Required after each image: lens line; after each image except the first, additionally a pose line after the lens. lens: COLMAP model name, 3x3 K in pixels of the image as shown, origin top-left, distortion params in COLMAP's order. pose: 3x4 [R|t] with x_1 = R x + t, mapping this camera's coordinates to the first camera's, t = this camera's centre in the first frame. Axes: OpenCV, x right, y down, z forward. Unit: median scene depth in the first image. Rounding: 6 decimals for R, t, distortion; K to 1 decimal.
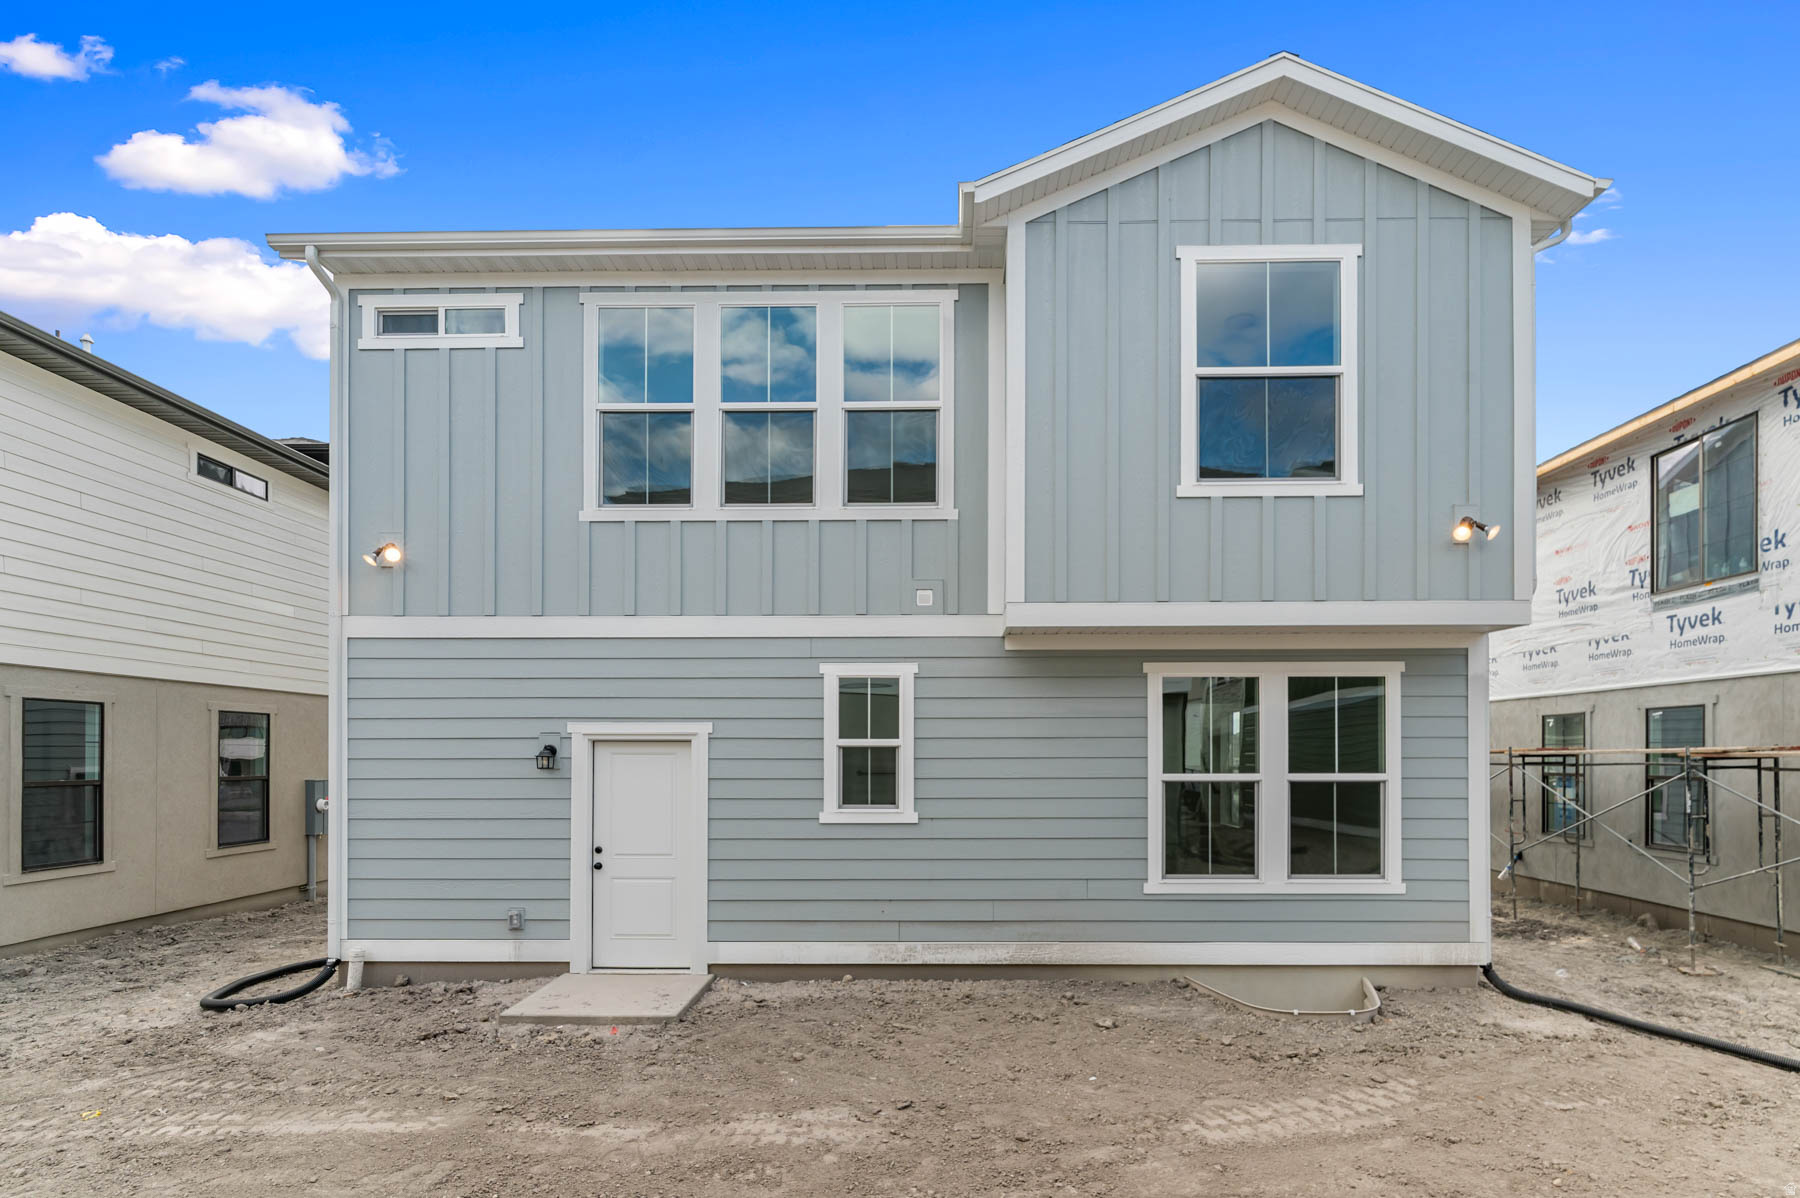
lens RADIAL K [[884.4, 0, 902.9], [0, 884.4, 754.5], [0, 0, 1]] dist [0.001501, -0.000354]
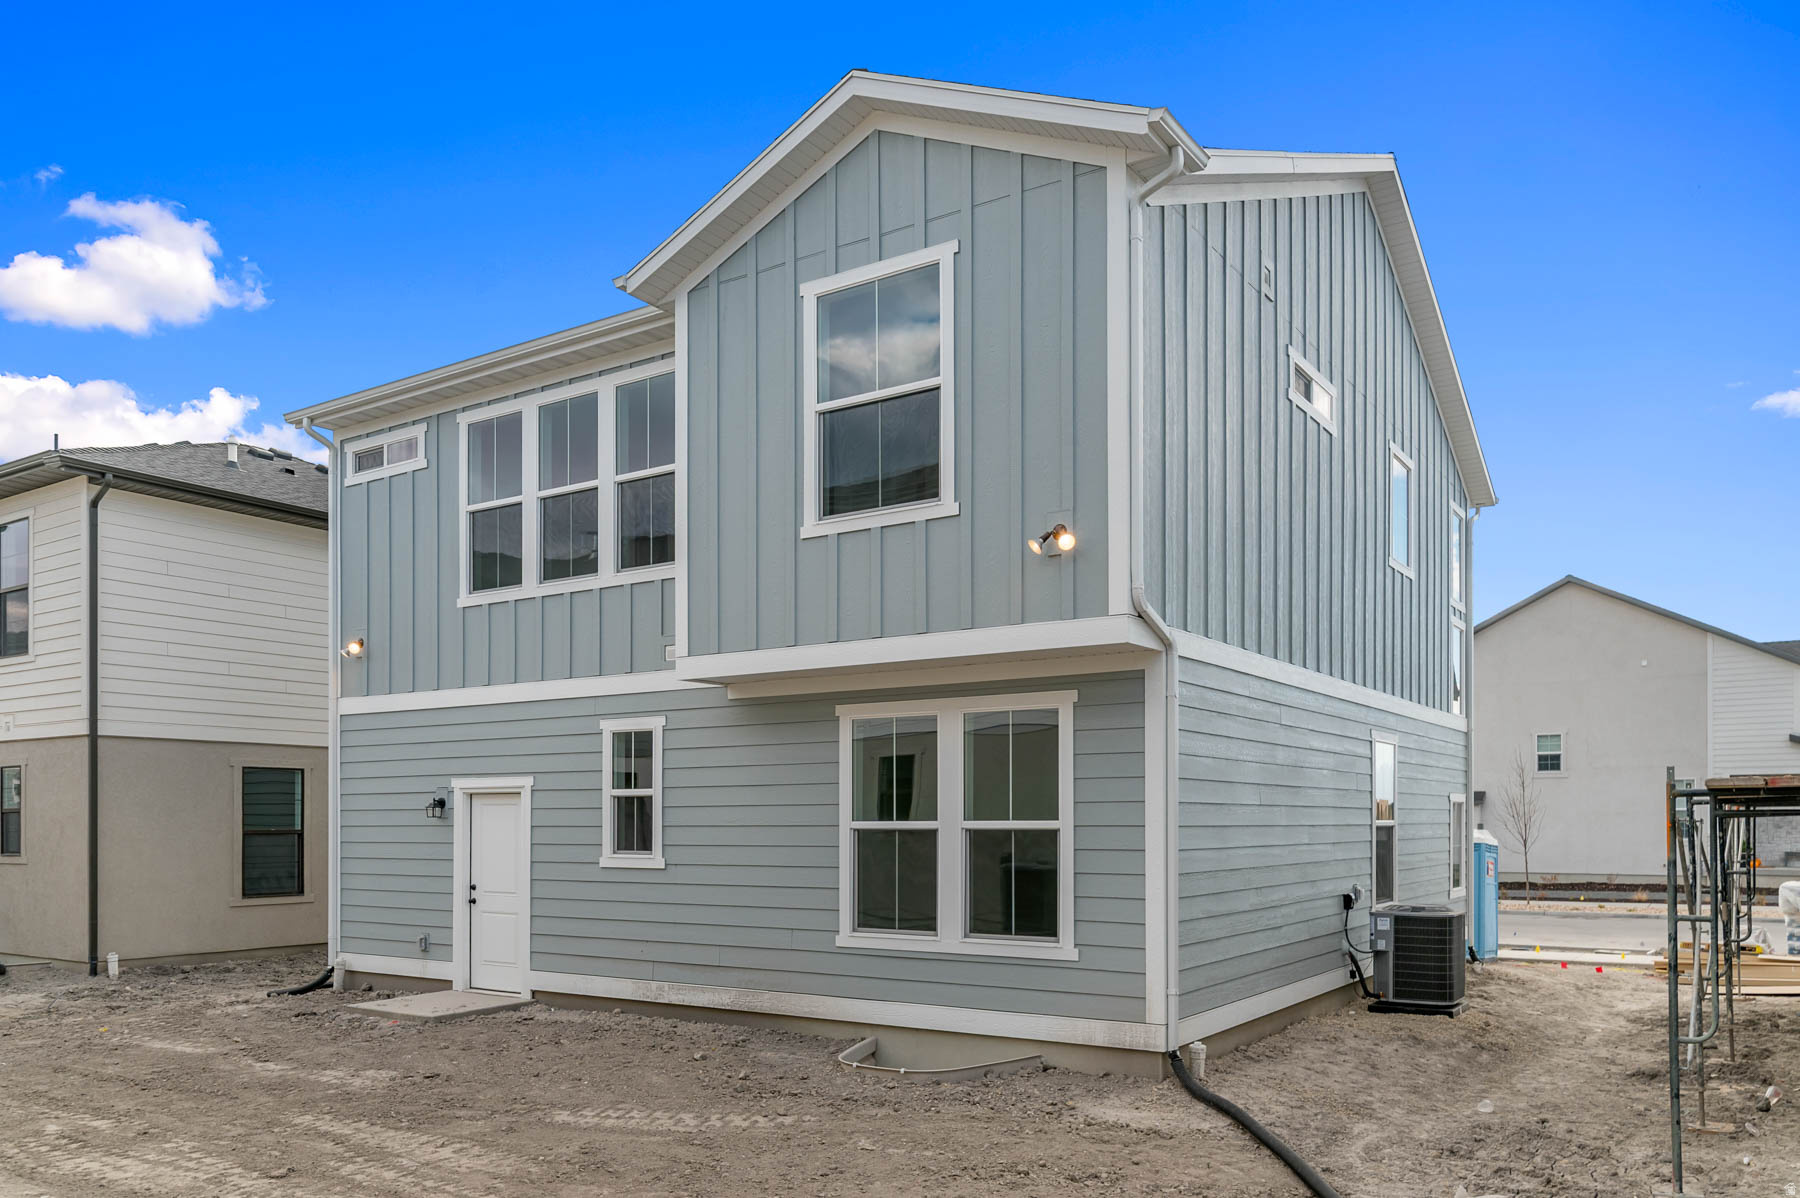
lens RADIAL K [[1289.8, 0, 904.7], [0, 1289.8, 819.1], [0, 0, 1]] dist [0.005270, 0.004146]
pose [[0.846704, -0.001538, -0.532062, 1.070321], [0.002634, 0.999996, 0.001301, 0.017736], [0.532058, -0.002503, 0.846704, -0.143525]]
